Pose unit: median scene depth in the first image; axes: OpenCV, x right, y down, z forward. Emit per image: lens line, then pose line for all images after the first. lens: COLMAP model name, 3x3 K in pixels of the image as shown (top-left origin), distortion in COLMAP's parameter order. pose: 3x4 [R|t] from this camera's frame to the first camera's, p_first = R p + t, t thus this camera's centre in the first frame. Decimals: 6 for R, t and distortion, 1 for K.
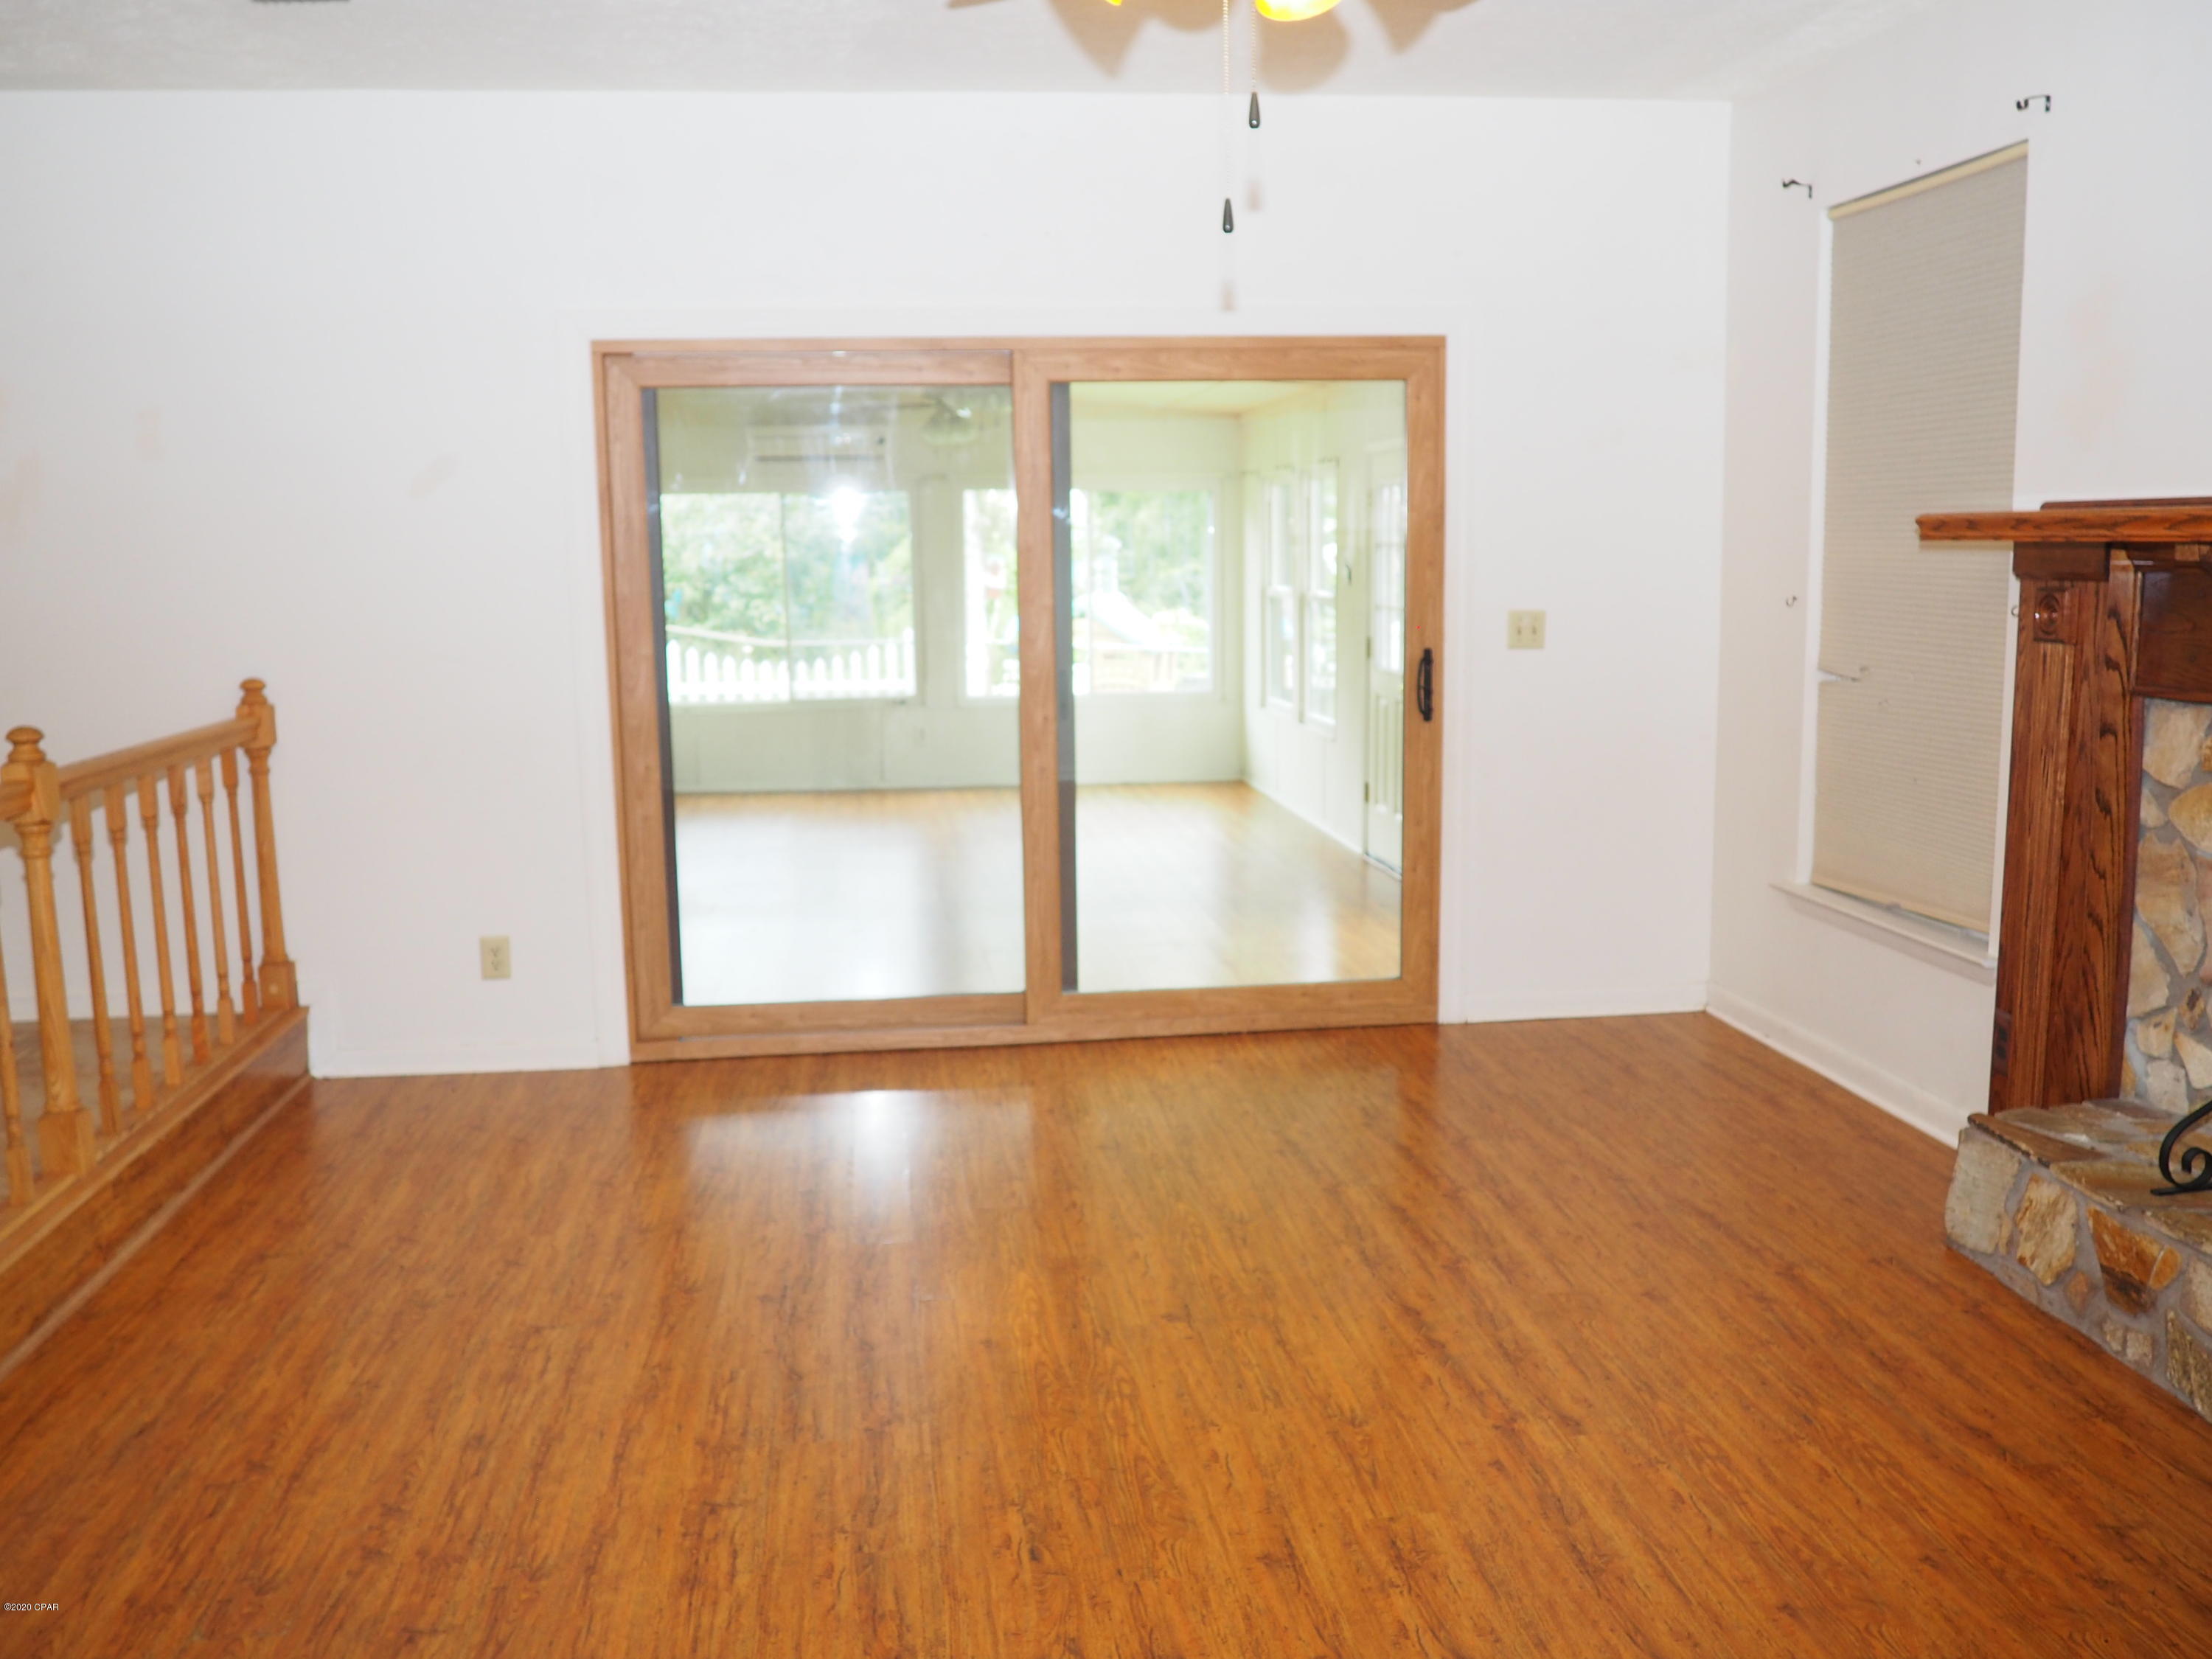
lens RADIAL K [[1839.4, 0, 1124.3], [0, 1839.4, 836.3], [0, 0, 1]] dist [-0.050047, 0.017701]
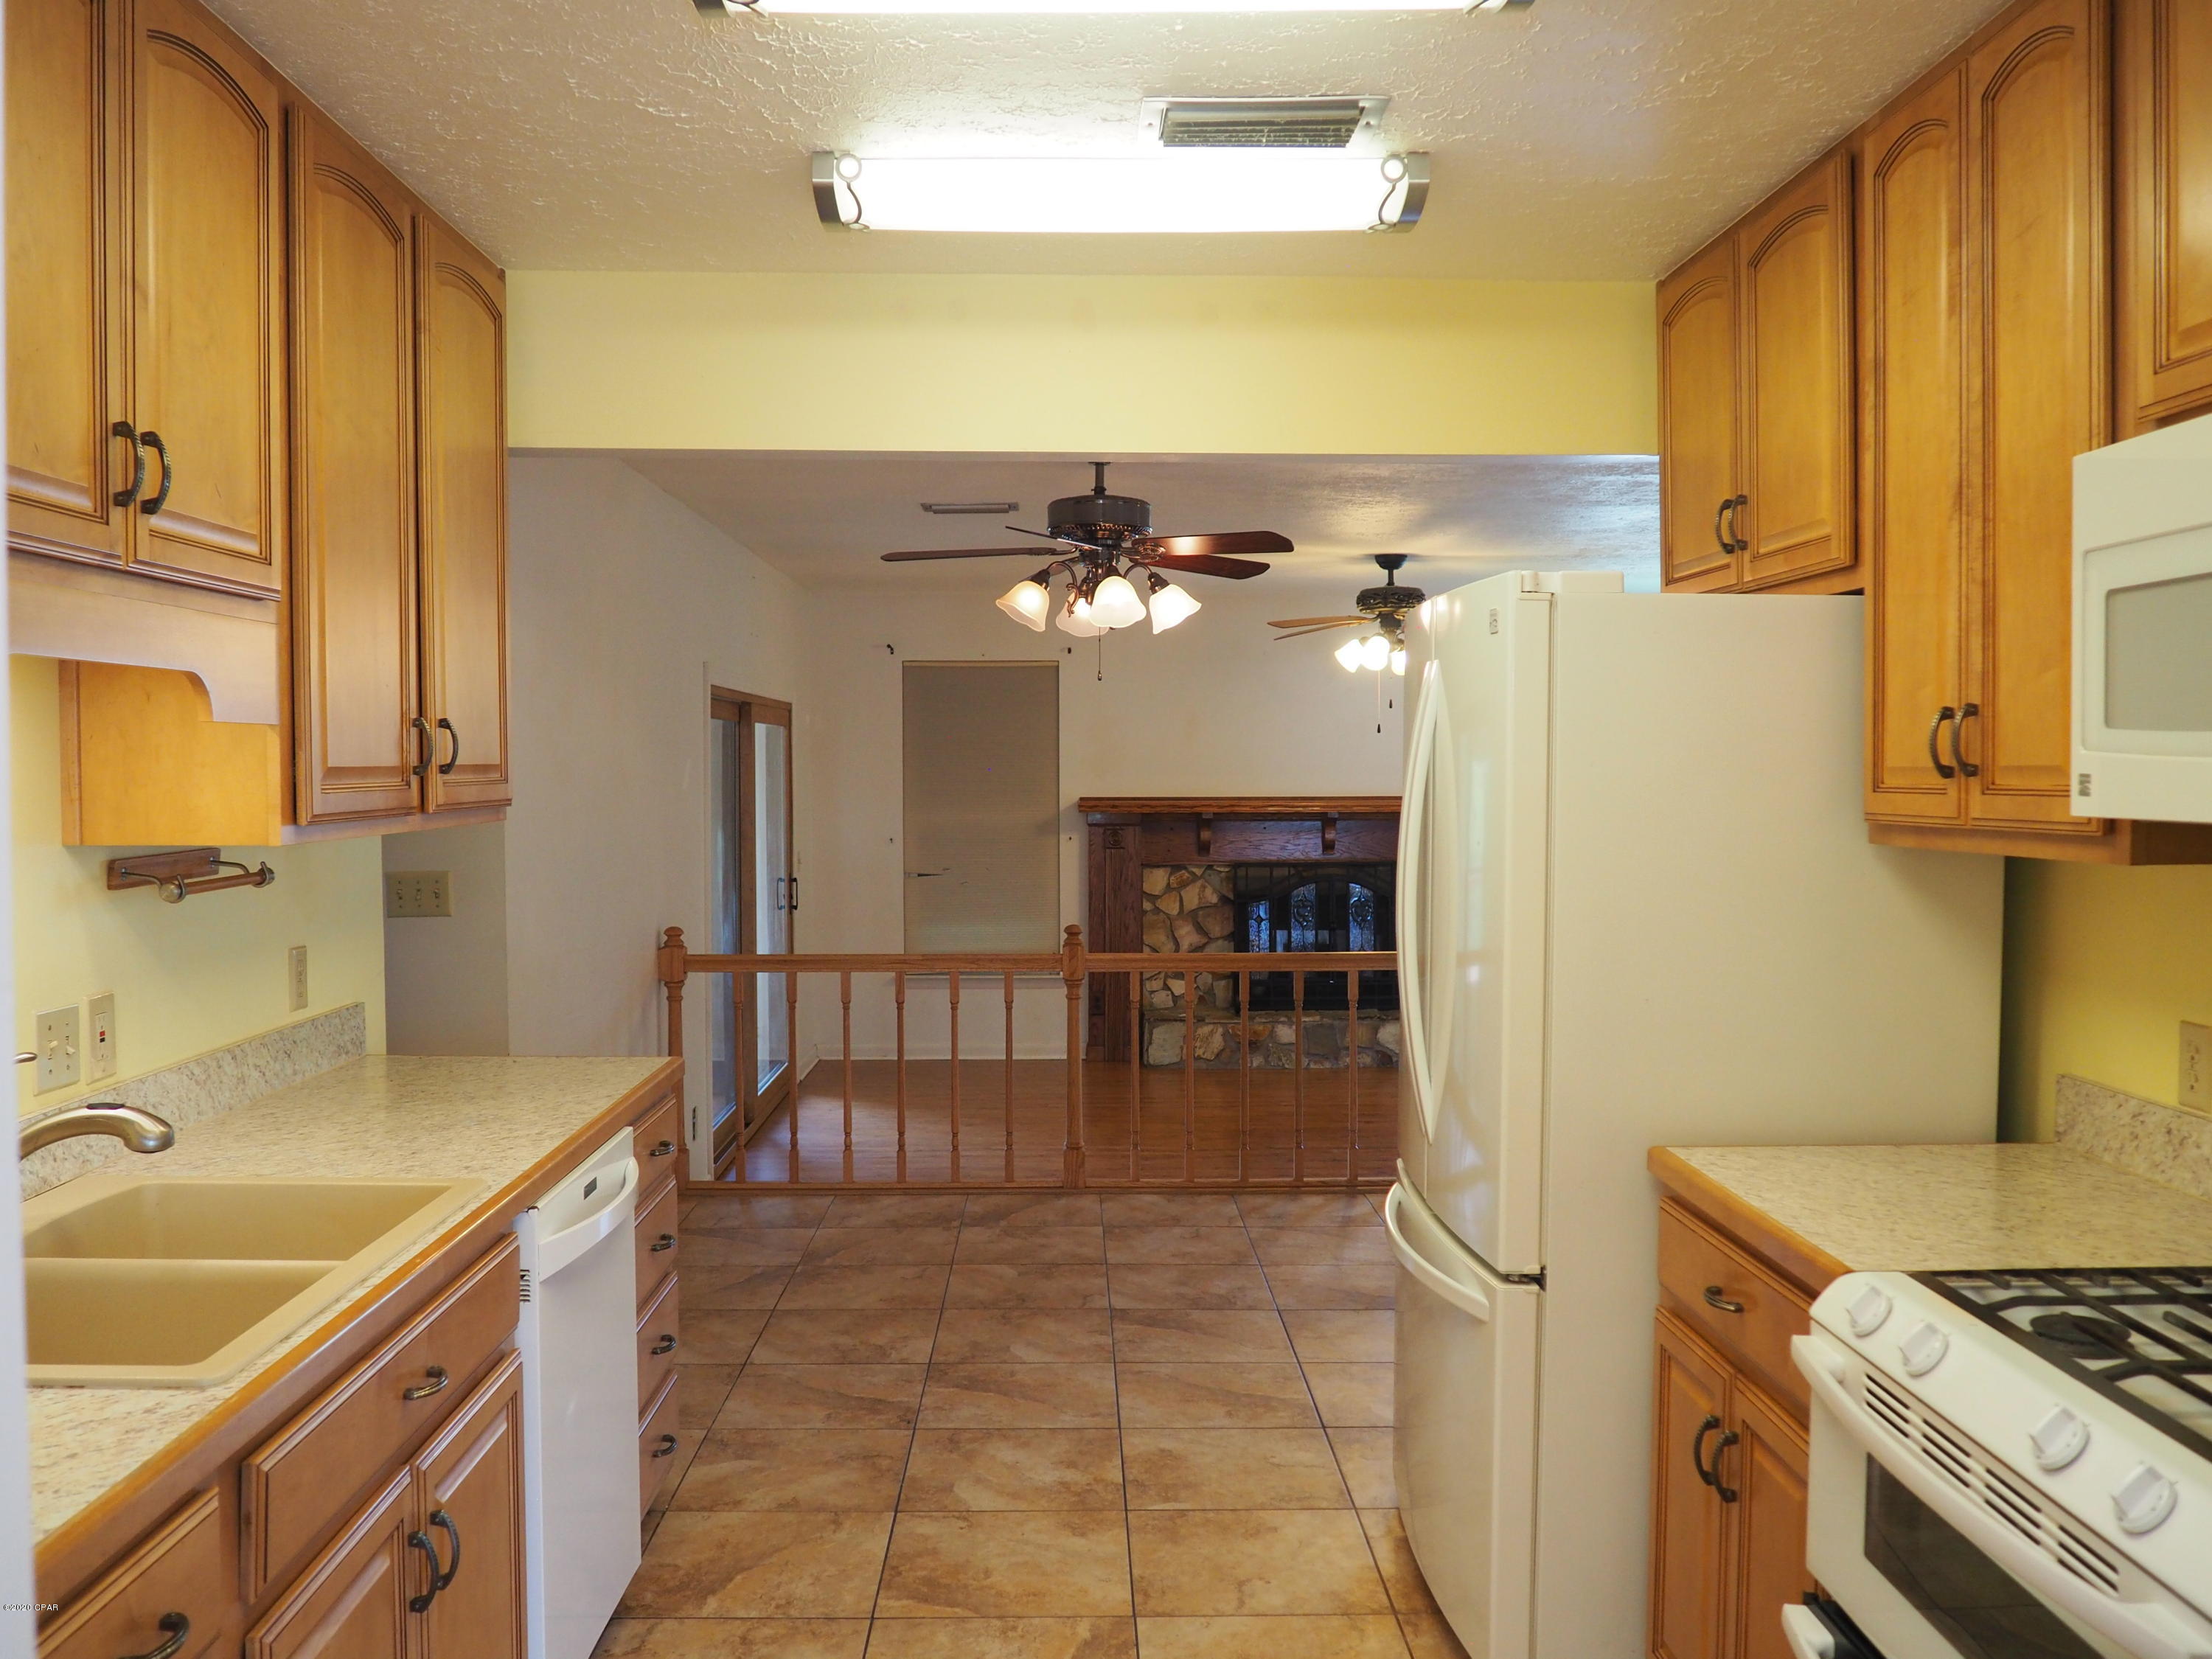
lens RADIAL K [[1903.0, 0, 1103.0], [0, 1903.0, 819.3], [0, 0, 1]] dist [-0.049940, 0.010521]
pose [[0.112659, -0.013864, 0.993537, -2.458472], [0.153760, 0.988101, -0.003647, -0.149294], [-0.981665, 0.153178, 0.113450, 0.718381]]
